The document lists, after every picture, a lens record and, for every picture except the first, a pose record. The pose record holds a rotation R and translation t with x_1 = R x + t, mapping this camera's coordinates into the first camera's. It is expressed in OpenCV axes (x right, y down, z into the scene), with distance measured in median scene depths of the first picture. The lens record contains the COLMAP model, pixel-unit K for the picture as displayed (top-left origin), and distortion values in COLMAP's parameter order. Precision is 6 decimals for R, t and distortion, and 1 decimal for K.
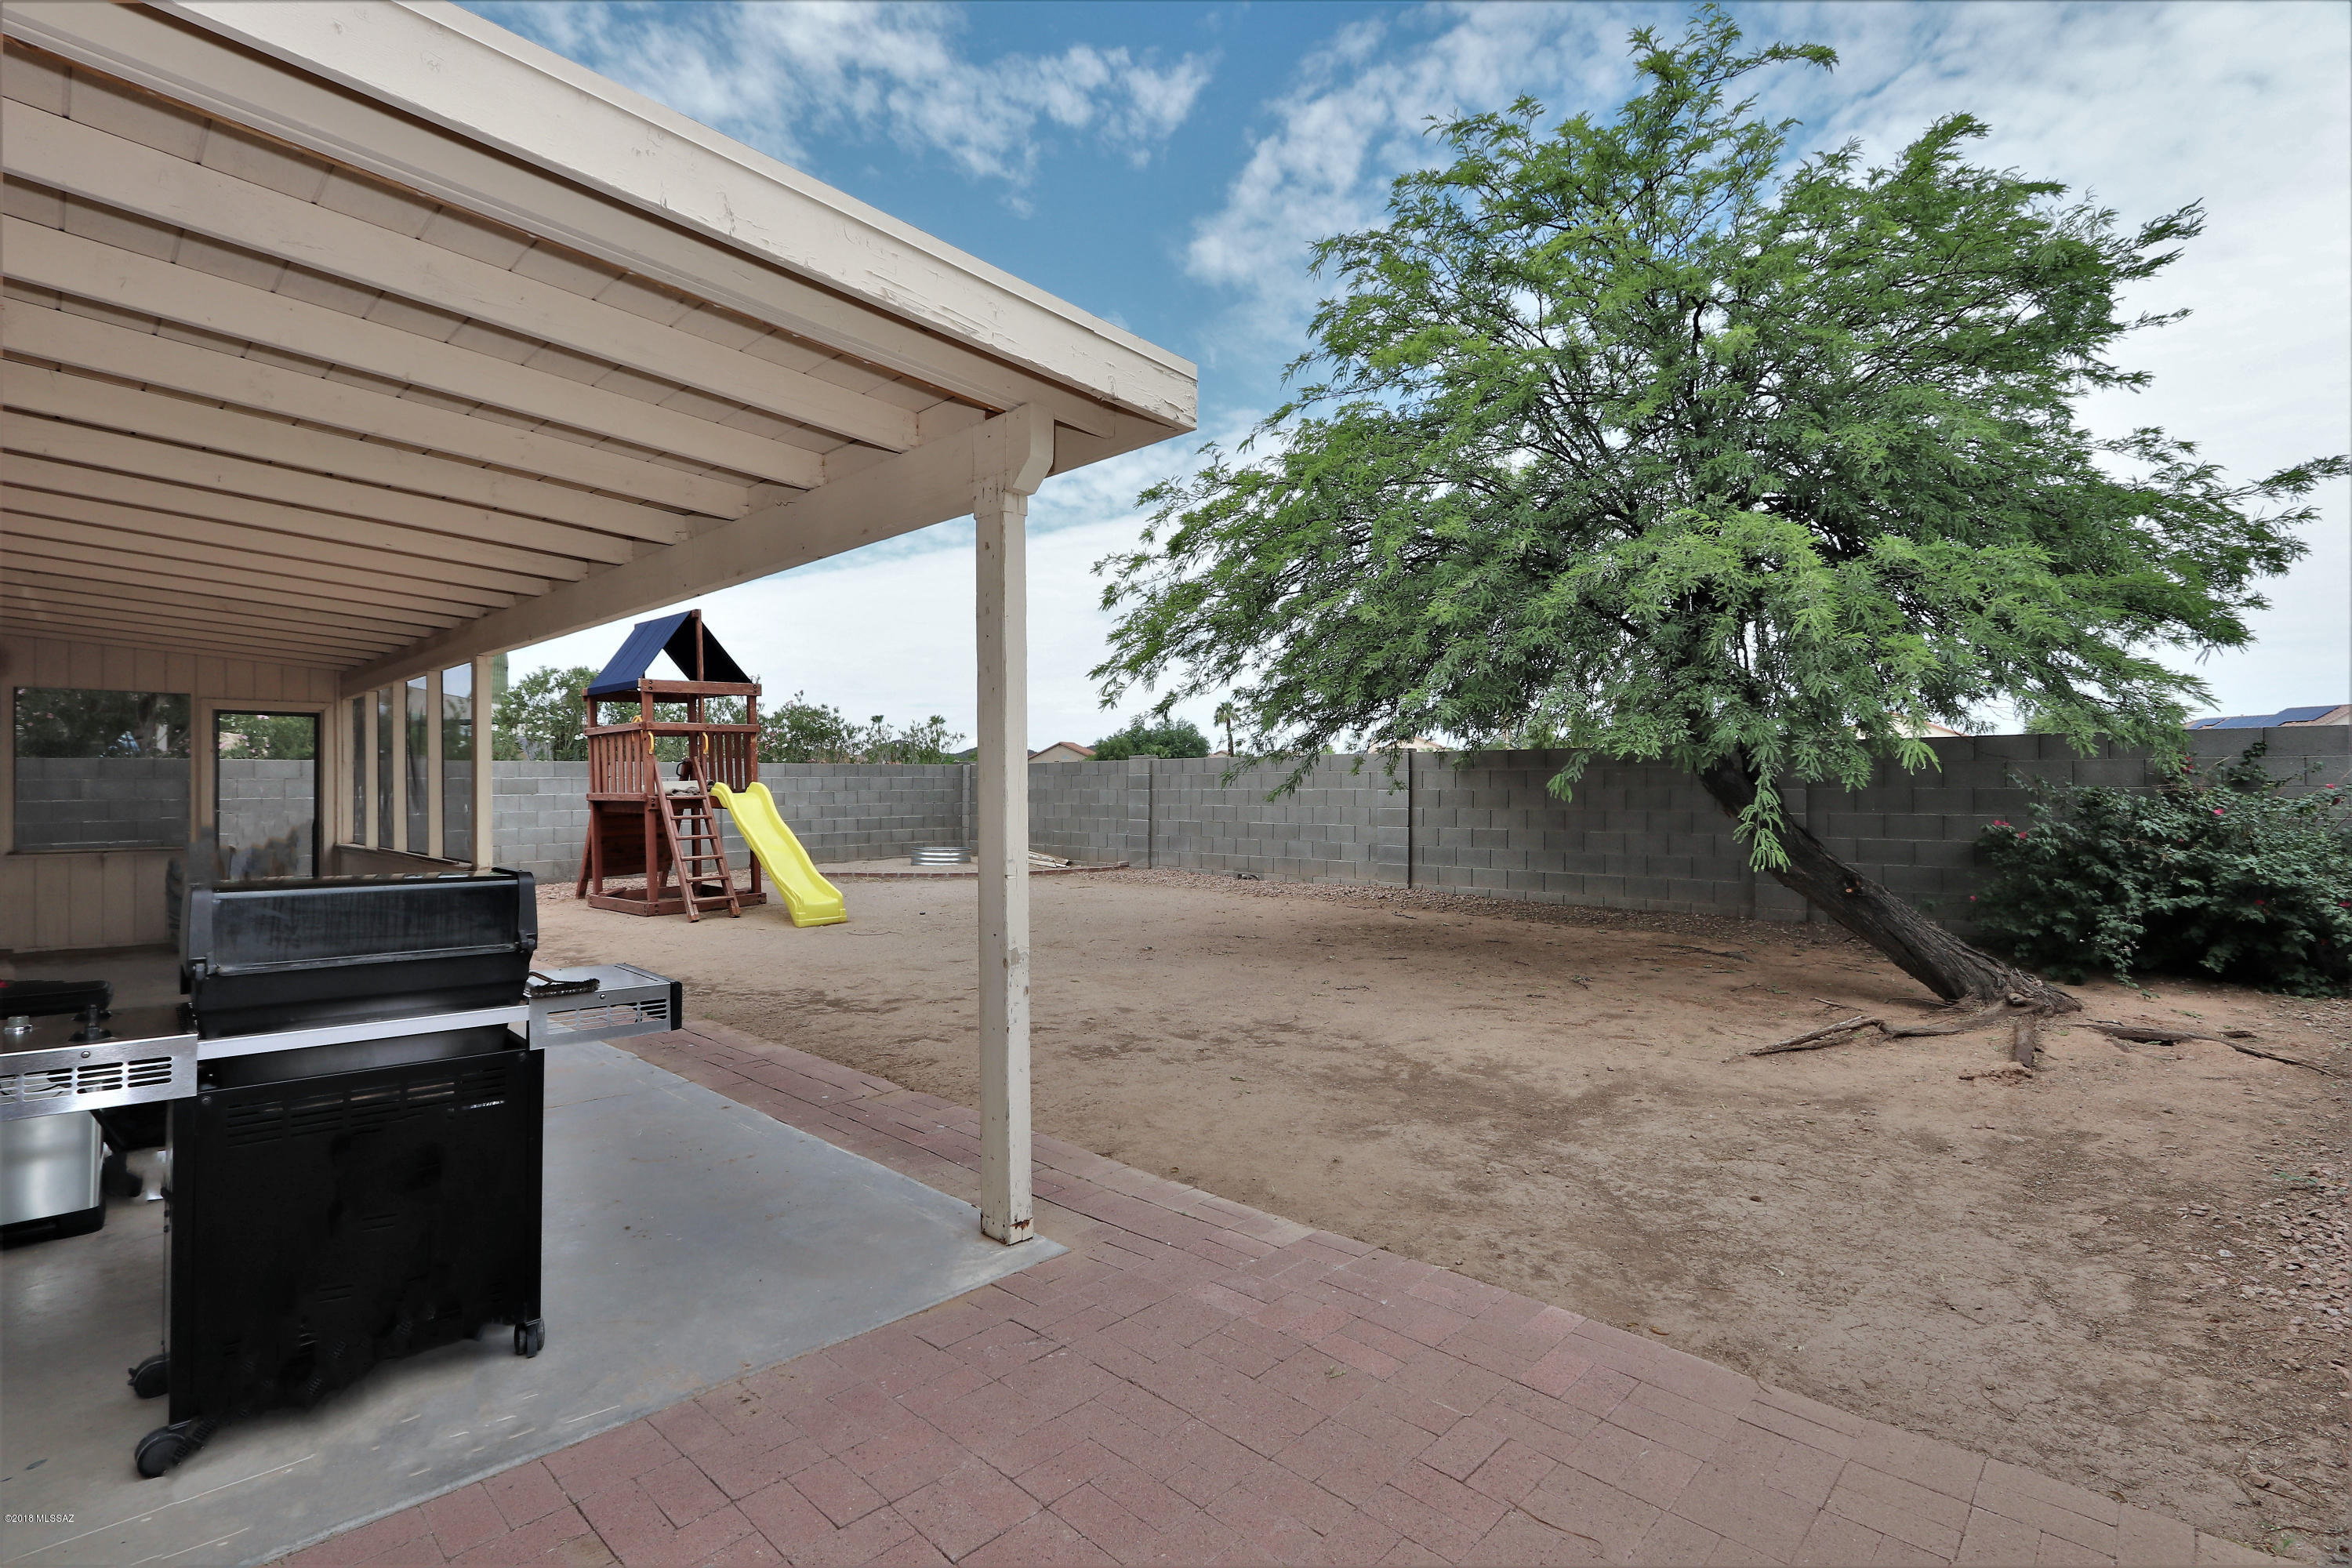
lens RADIAL K [[1114.0, 0, 1146.7], [0, 1114.0, 774.9], [0, 0, 1]] dist [-0.024448, 0.003294]
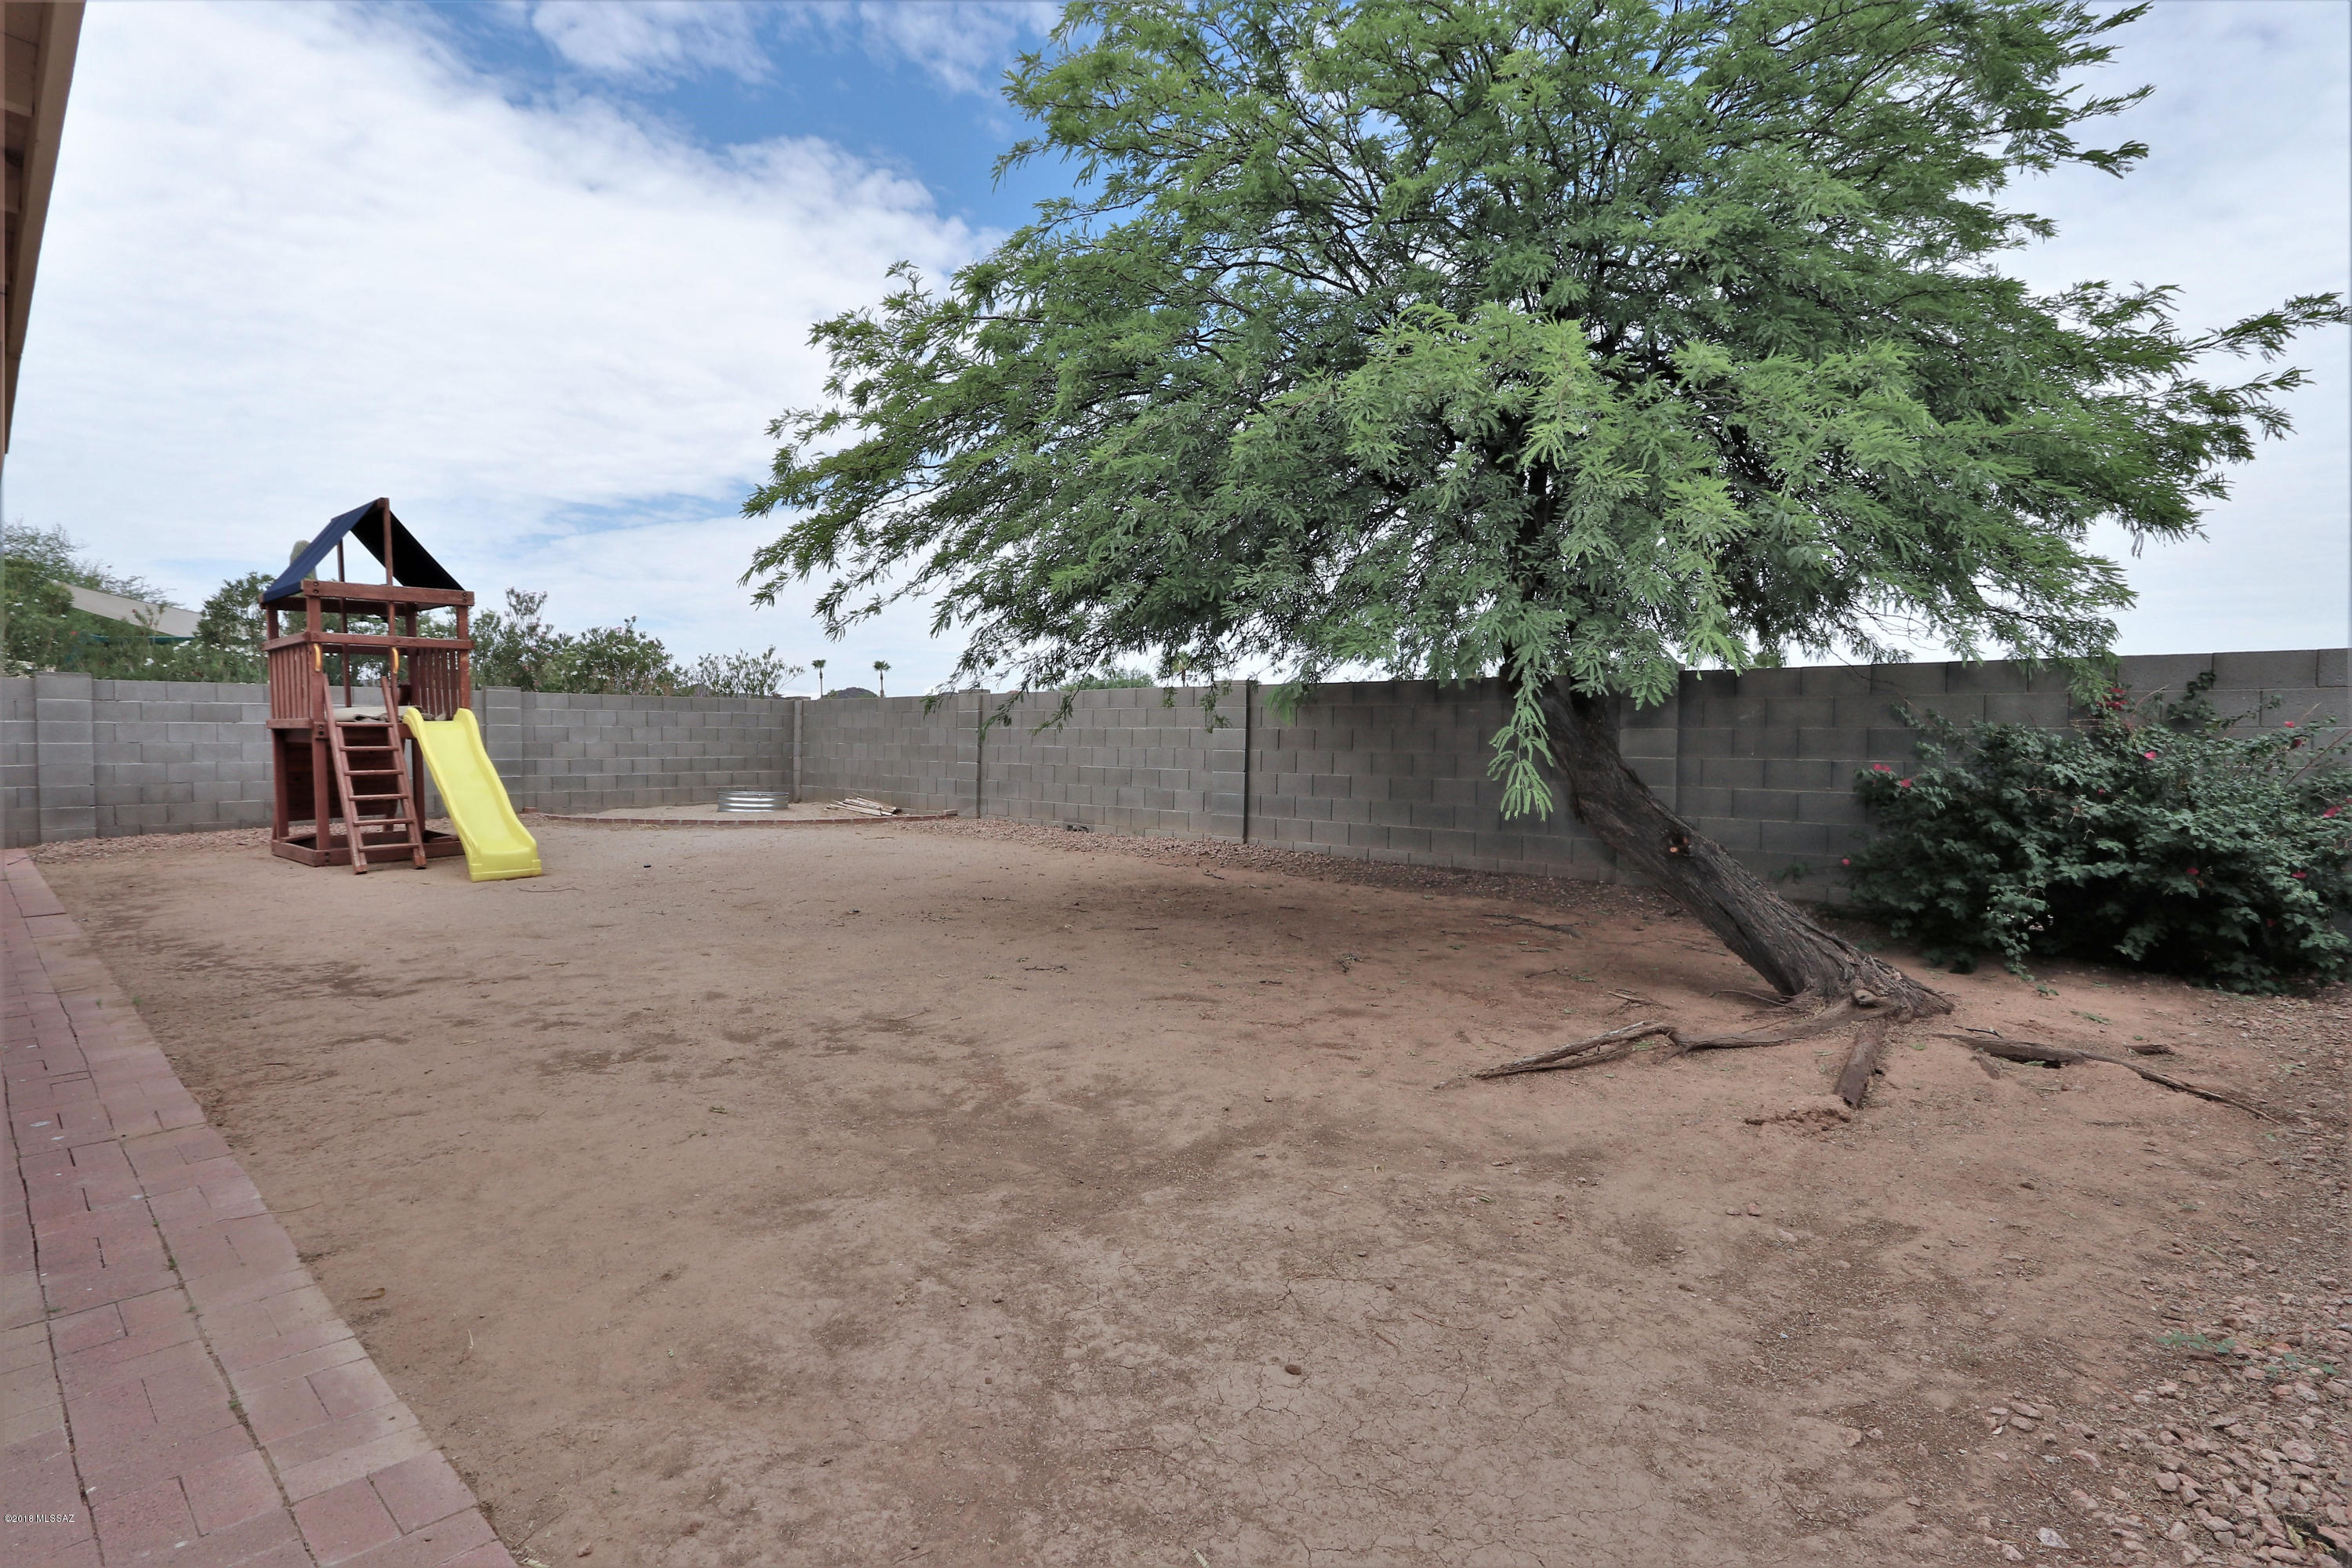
lens RADIAL K [[1126.6, 0, 1176.0], [0, 1126.6, 784.0], [0, 0, 1]] dist [-0.017957, -0.000023]
pose [[0.999071, 0.012704, 0.041174, 0.269746], [-0.014665, 0.998755, 0.047683, 0.028352], [-0.040517, -0.048242, 0.998014, 0.249018]]
